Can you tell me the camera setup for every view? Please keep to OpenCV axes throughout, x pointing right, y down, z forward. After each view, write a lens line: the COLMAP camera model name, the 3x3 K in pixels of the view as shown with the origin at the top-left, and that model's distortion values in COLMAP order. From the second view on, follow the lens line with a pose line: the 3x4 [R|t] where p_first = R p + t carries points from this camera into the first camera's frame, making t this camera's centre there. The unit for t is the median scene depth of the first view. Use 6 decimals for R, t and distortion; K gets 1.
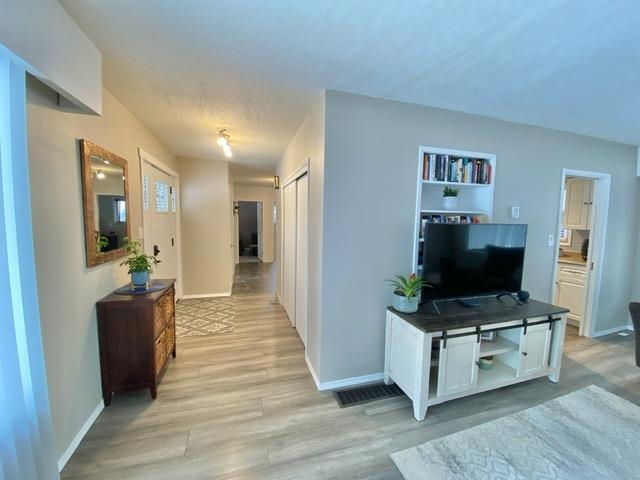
lens RADIAL K [[257.3, 0, 320.9], [0, 257.3, 241.4], [0, 0, 1]] dist [0.027631, -0.022465]
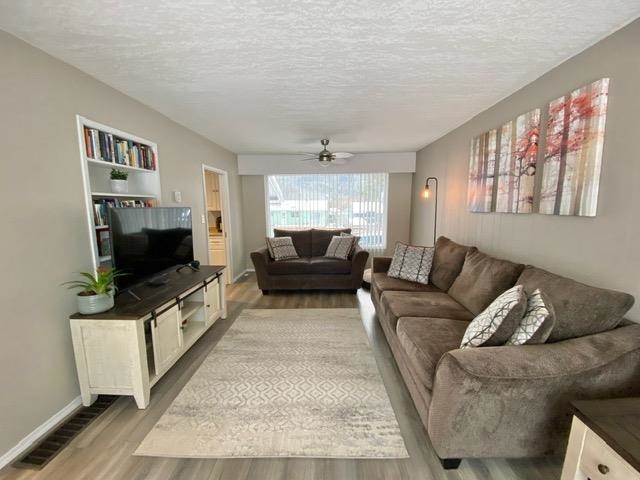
lens RADIAL K [[257.3, 0, 320.9], [0, 257.3, 241.4], [0, 0, 1]] dist [0.027631, -0.022465]
pose [[0.330081, -0.147698, 0.932326, -0.171817], [0.095096, 0.987861, 0.122828, 0.003498], [-0.939150, 0.048117, 0.340120, 0.000820]]
